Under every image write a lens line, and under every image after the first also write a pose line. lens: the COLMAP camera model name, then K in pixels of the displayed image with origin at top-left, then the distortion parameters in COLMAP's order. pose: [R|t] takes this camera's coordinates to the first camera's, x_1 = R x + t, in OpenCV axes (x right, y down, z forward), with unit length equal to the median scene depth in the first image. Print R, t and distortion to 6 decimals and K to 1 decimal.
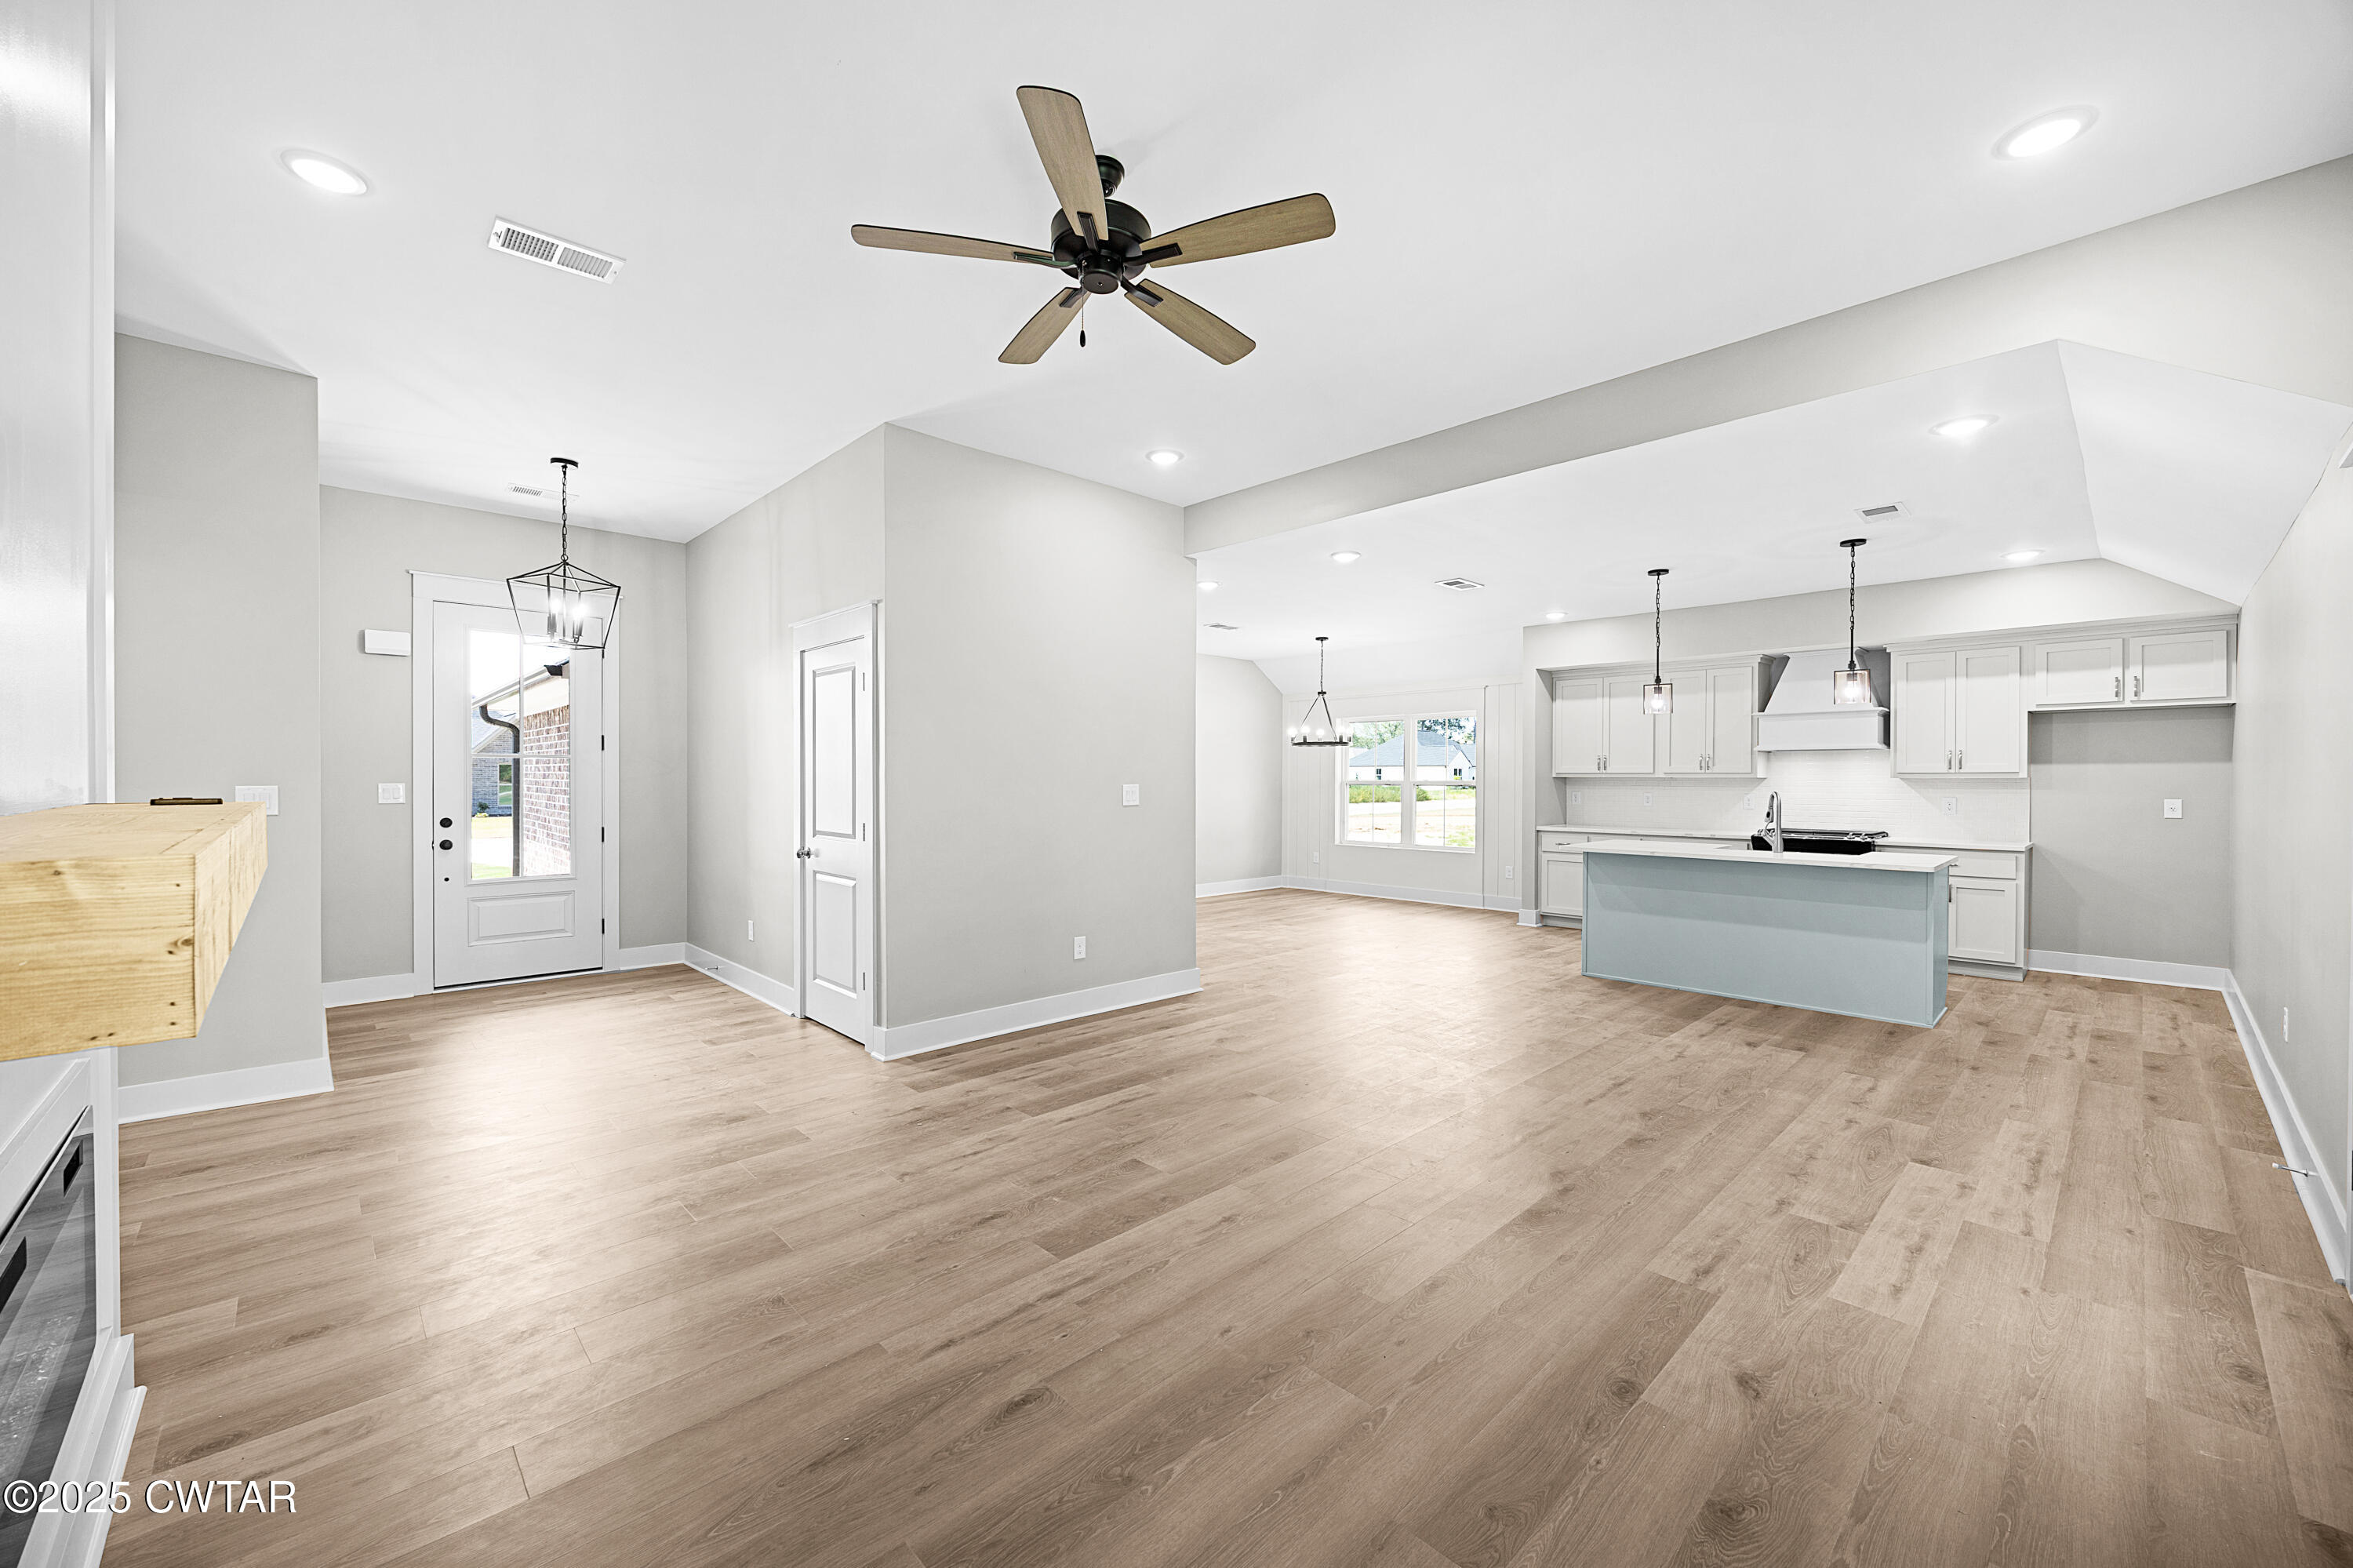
lens RADIAL K [[916.4, 0, 1190.9], [0, 916.4, 780.3], [0, 0, 1]] dist [-0.000351, 0.000121]
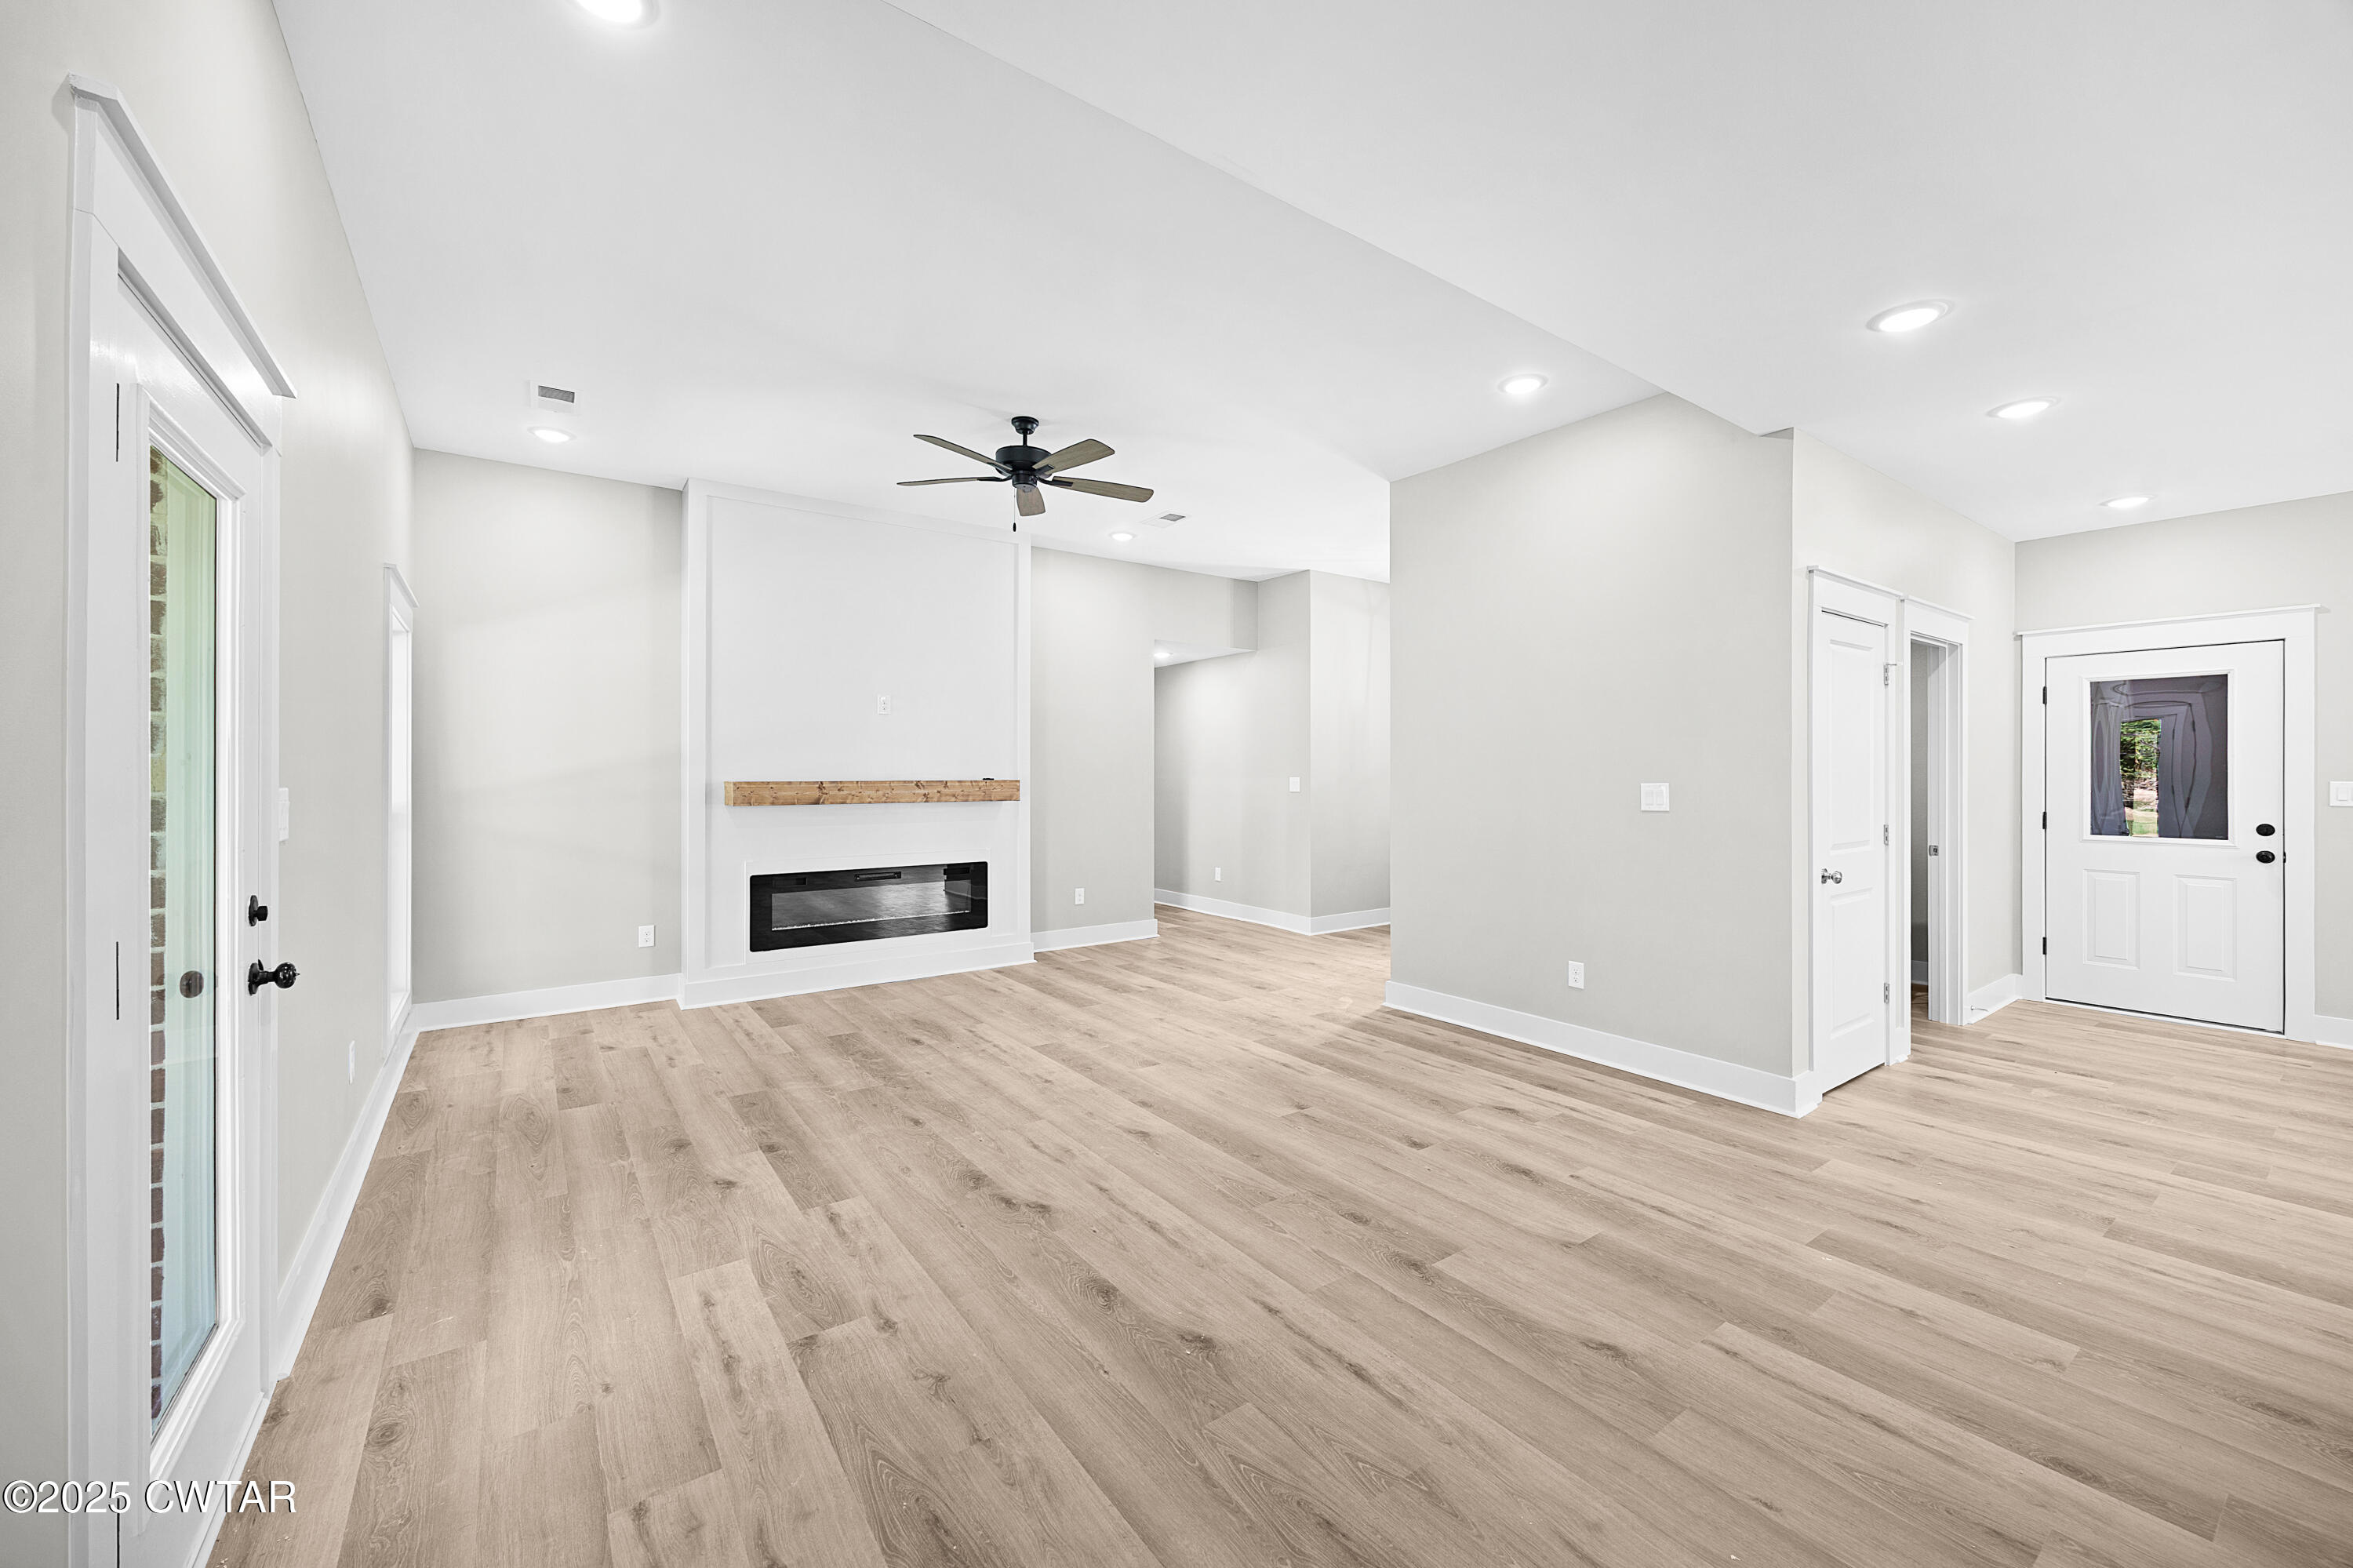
lens RADIAL K [[914.7, 0, 1174.5], [0, 914.7, 780.6], [0, 0, 1]] dist [0.001720, -0.000044]
pose [[-0.146112, 0.007775, -0.989238, 0.764291], [-0.003962, 0.999957, 0.008444, -0.002605], [0.989260, 0.005153, -0.146074, 0.752411]]
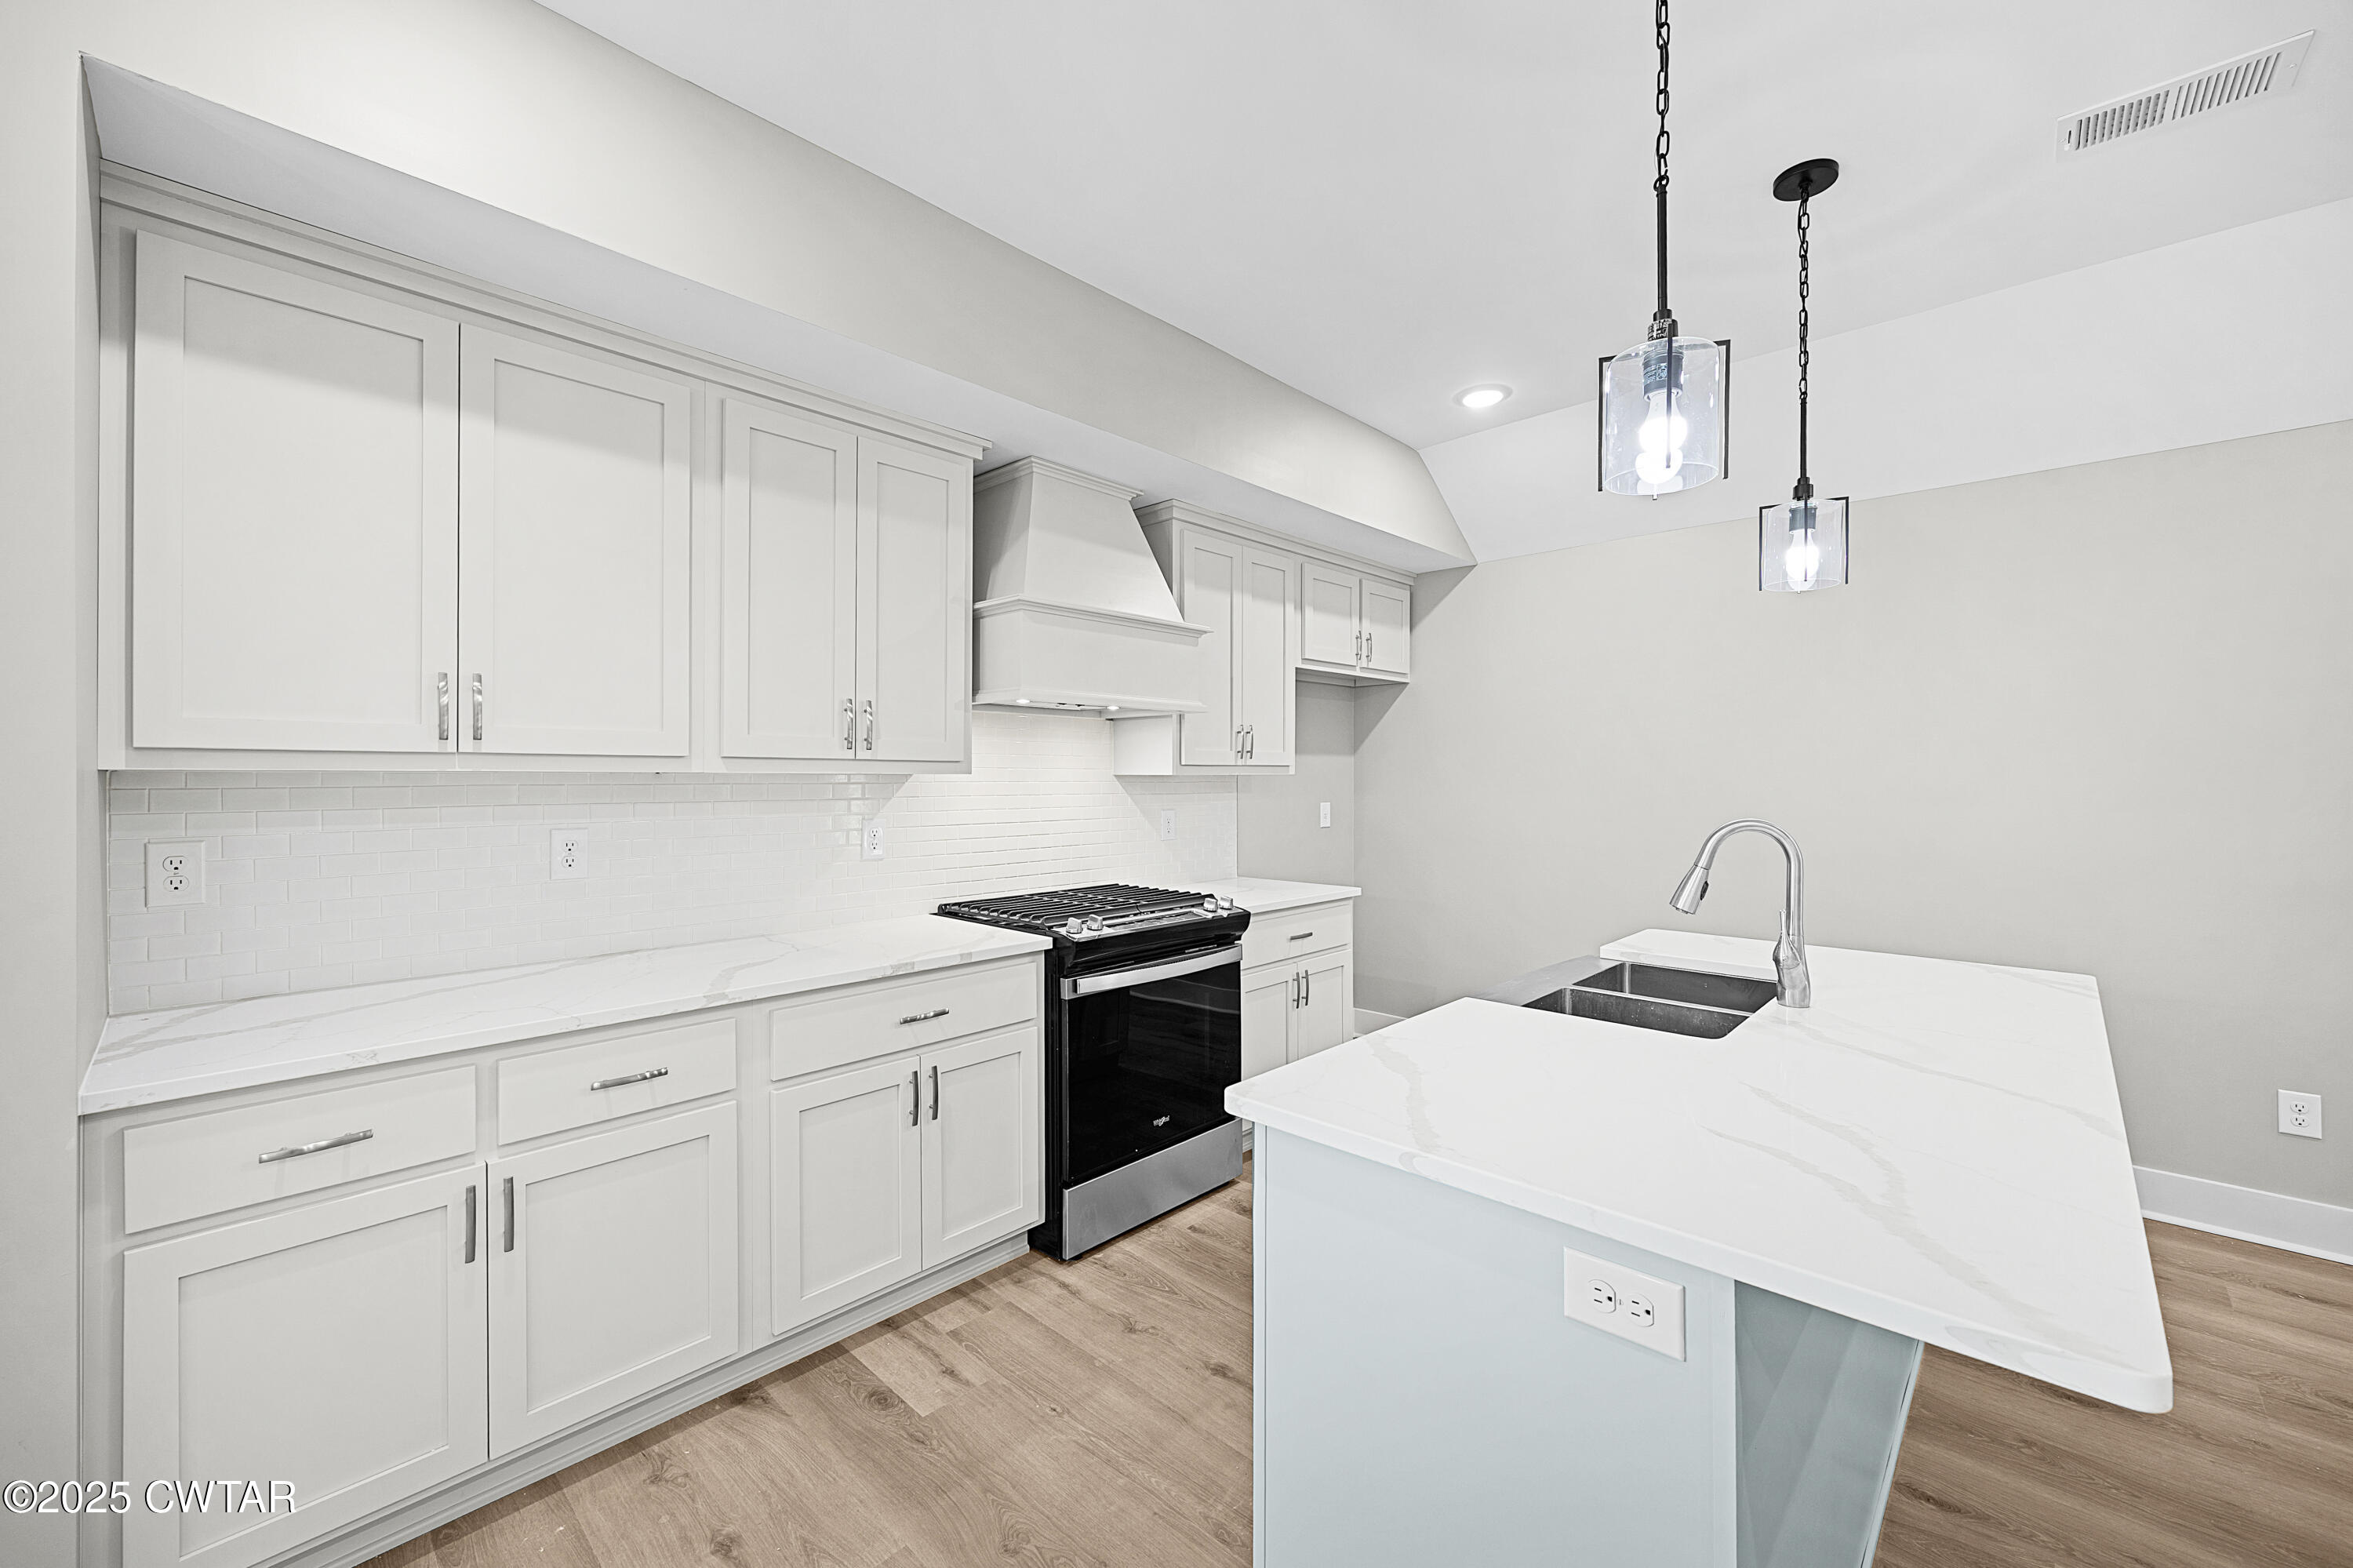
lens RADIAL K [[921.8, 0, 1181.3], [0, 921.8, 775.2], [0, 0, 1]] dist [-0.007487, -0.000013]
pose [[-0.040296, -0.000709, 0.999188, 0.348928], [0.002330, 0.999997, 0.000803, -0.003726], [-0.999185, 0.002360, -0.040294, 1.318379]]
